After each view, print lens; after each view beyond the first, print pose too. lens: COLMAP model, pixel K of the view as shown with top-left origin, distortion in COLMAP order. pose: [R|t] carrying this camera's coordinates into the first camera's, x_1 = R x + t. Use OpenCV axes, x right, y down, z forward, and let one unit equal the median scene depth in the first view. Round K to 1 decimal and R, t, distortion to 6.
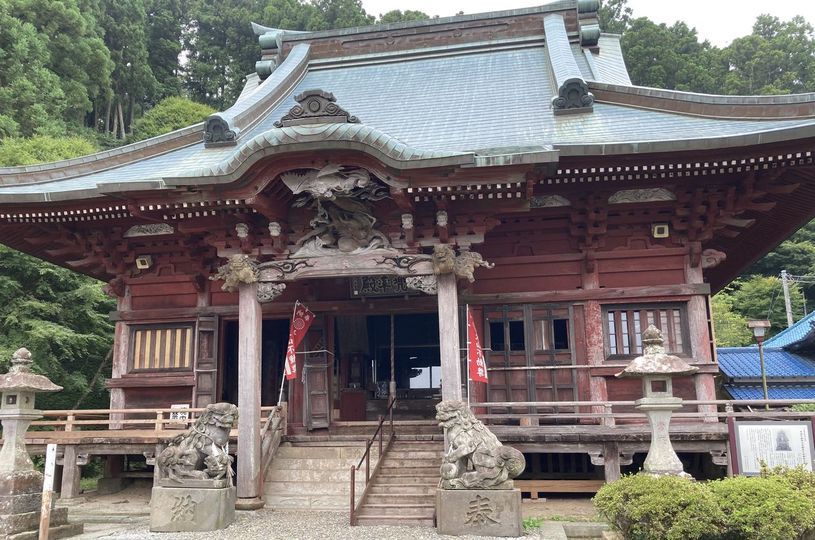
lens RADIAL K [[666.0, 0, 407.5], [0, 666.0, 270.0], [0, 0, 1]] dist [-0.001932, -0.003352]
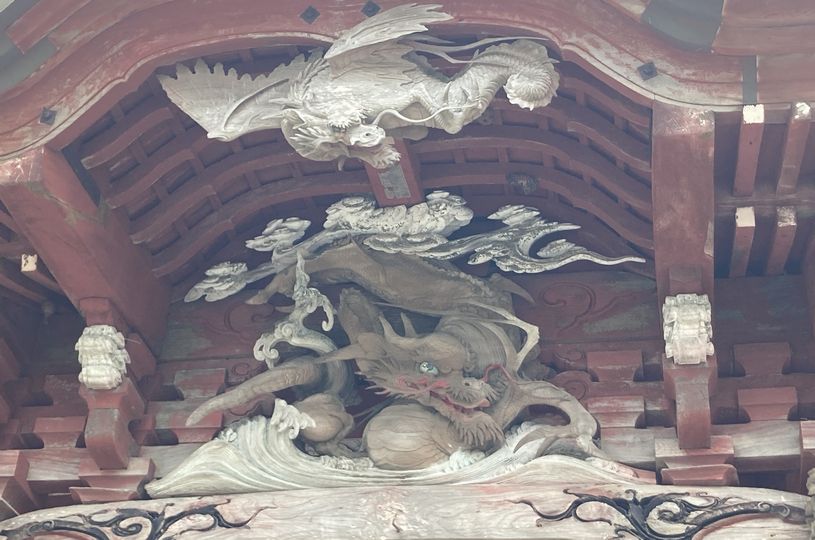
lens RADIAL K [[1406.4, 0, 407.5], [0, 1406.4, 270.0], [0, 0, 1]] dist [0.065925, 0.096341]
pose [[0.997773, 0.064262, -0.017852, -0.085834], [-0.066072, 0.915824, -0.396107, 0.102170], [-0.009105, 0.396405, 0.918031, 0.535064]]
